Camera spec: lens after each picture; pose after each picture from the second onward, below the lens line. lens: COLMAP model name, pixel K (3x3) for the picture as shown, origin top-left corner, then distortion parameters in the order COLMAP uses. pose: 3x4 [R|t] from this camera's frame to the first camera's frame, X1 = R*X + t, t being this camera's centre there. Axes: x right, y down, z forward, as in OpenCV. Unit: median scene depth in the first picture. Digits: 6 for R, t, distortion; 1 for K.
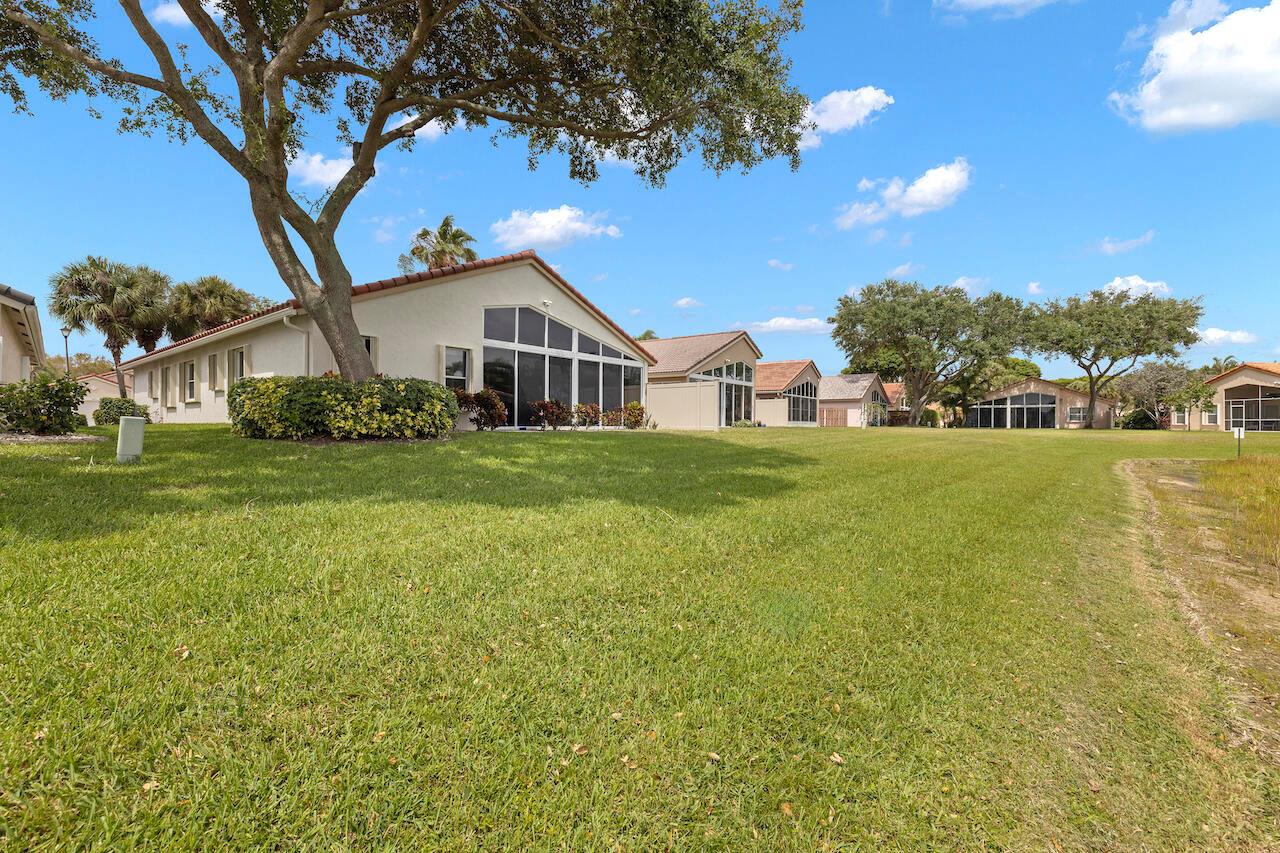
lens RADIAL K [[536.0, 0, 640.0], [0, 536.0, 426.5], [0, 0, 1]] dist [0.000243, -0.000194]
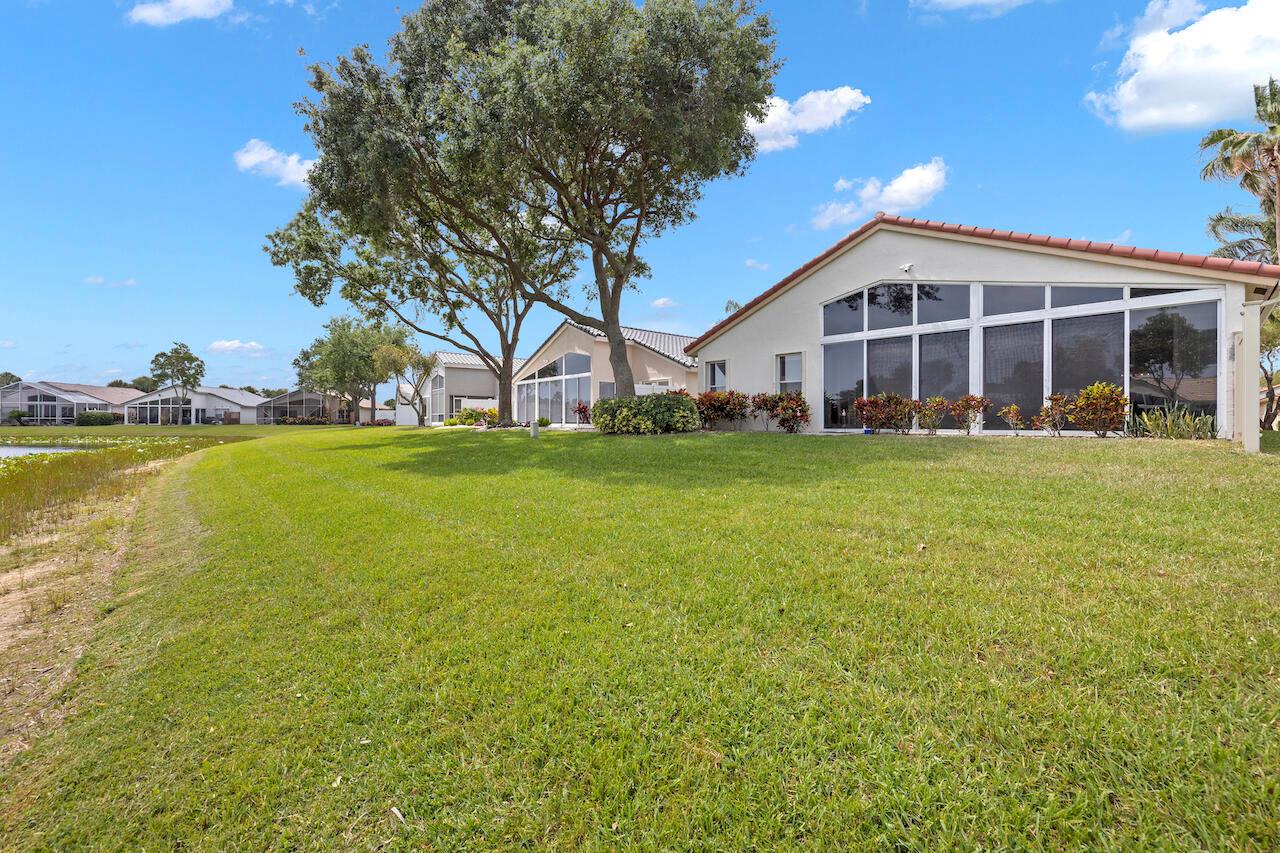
lens RADIAL K [[531.6, 0, 637.1], [0, 531.6, 419.6], [0, 0, 1]] dist [-0.000354, -0.000098]
pose [[-0.166207, -0.001913, -0.986089, 0.605532], [-0.004693, 0.999988, -0.001149, -0.013584], [0.986080, 0.004437, -0.166214, 0.735593]]
